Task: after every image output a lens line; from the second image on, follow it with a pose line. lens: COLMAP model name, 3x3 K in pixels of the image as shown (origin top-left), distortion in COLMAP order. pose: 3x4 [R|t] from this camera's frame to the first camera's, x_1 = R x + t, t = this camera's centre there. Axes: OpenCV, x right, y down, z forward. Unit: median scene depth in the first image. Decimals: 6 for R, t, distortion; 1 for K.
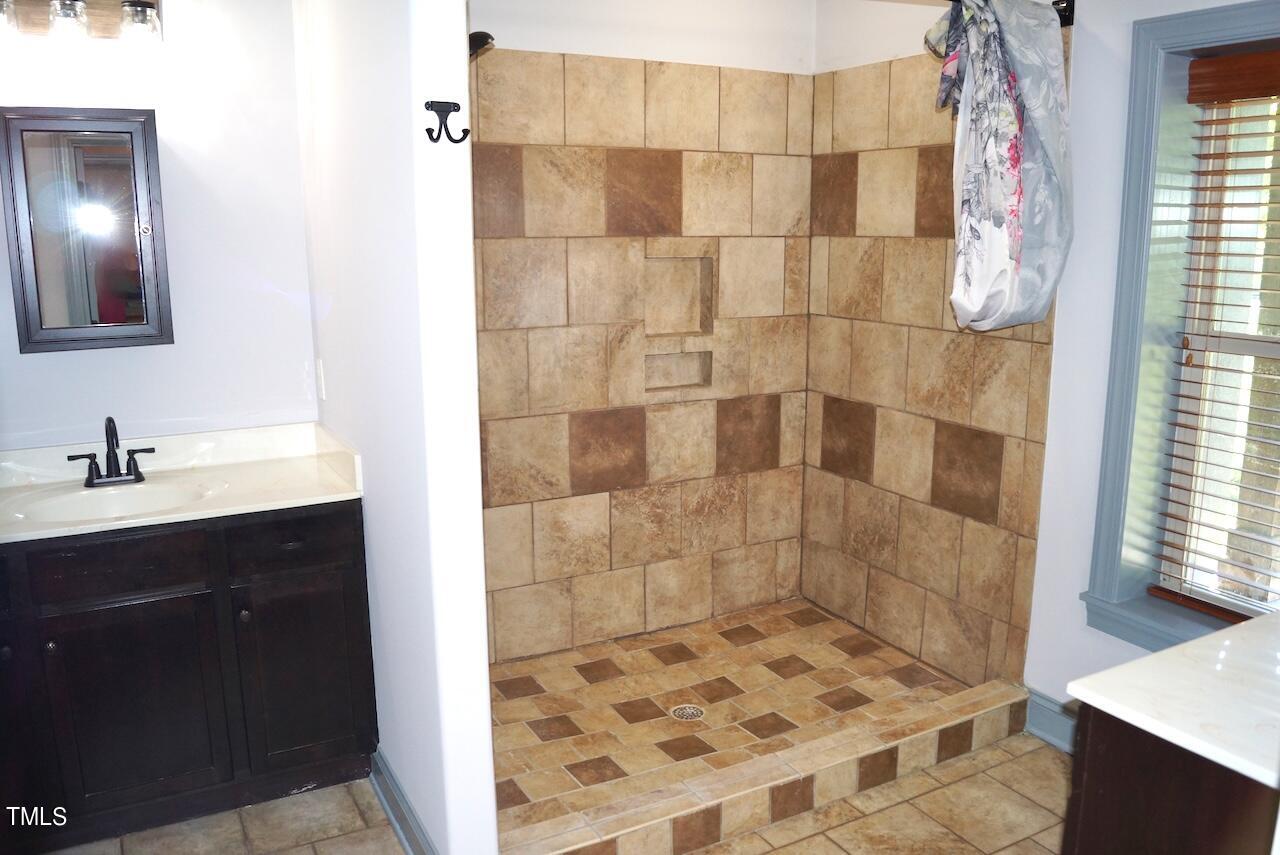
lens RADIAL K [[995.4, 0, 640.0], [0, 995.4, 427.5], [0, 0, 1]] dist [-0.084882, 0.007801]
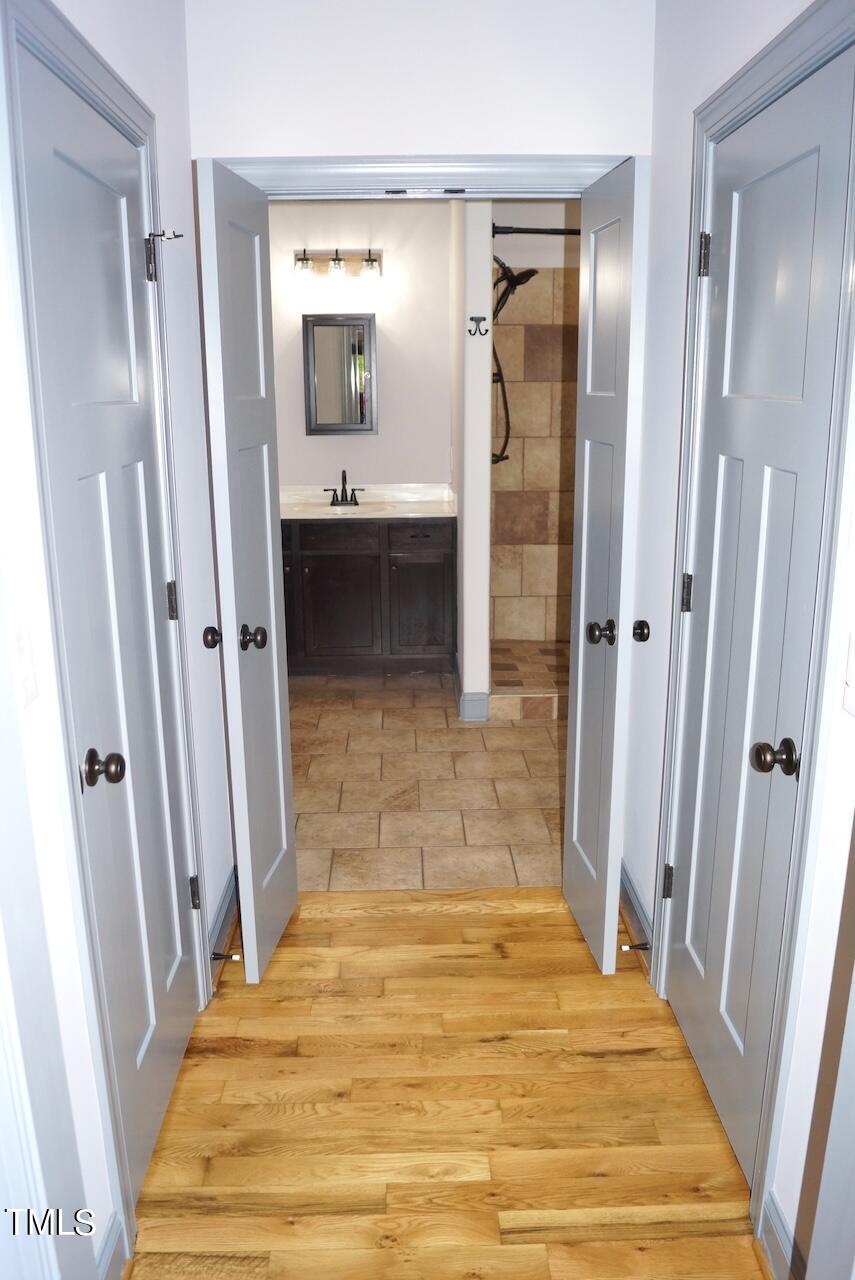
lens RADIAL K [[995.4, 0, 427.5], [0, 995.4, 640.0], [0, 0, 1]] dist [-0.084882, 0.007801]
pose [[0.890043, 0.113855, -0.441430, 0.550453], [-0.087285, 0.992957, 0.080116, 0.159728], [0.447443, -0.032777, 0.893712, -0.762169]]
